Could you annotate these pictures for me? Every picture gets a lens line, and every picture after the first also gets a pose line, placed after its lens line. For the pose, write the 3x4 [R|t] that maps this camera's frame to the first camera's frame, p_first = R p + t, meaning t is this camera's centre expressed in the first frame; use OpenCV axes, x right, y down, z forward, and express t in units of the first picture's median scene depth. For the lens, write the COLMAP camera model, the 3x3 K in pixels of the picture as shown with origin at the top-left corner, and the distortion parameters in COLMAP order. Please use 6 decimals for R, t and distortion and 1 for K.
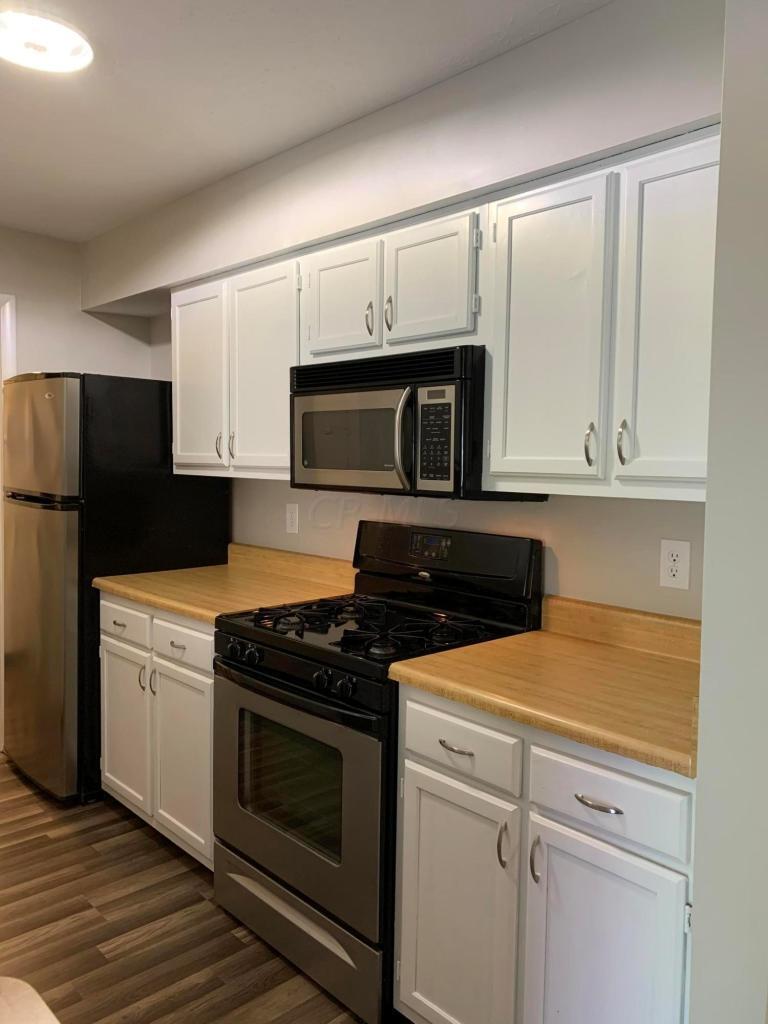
lens RADIAL K [[801.5, 0, 383.0], [0, 801.5, 507.8], [0, 0, 1]] dist [0.004801, -0.003703]
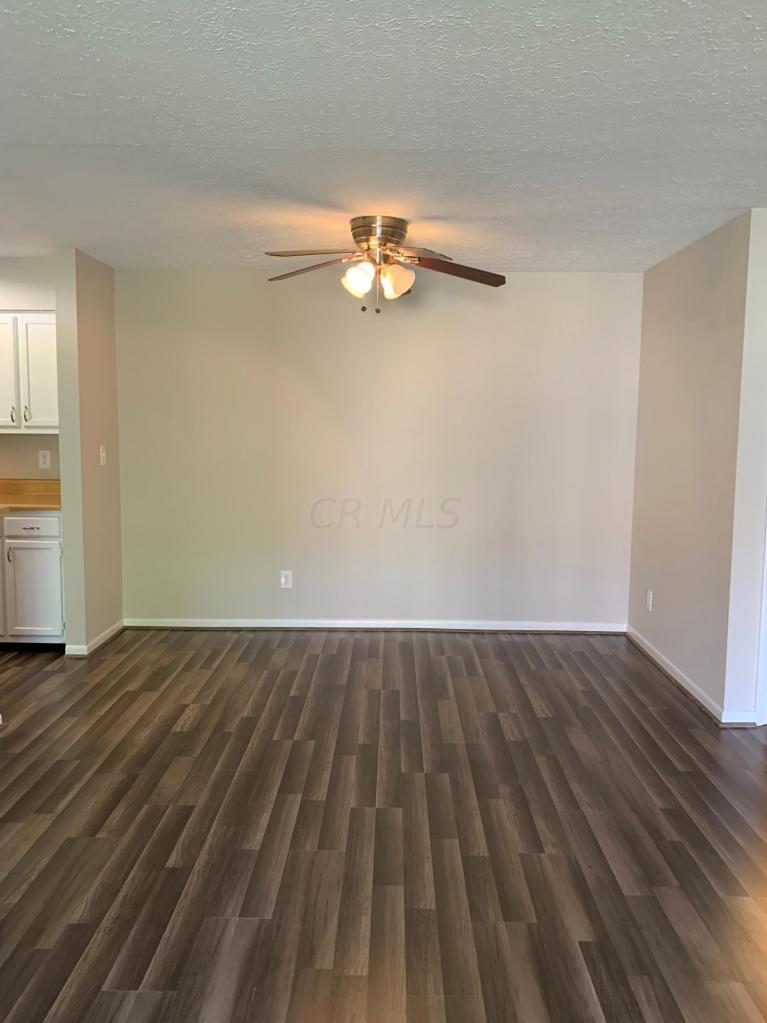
lens RADIAL K [[800.7, 0, 382.5], [0, 800.7, 507.3], [0, 0, 1]] dist [0.004801, -0.003703]
pose [[0.694129, -0.077528, 0.715664, -0.855393], [0.036695, 0.996702, 0.072383, 0.086320], [-0.718915, -0.023982, 0.694684, -1.832508]]
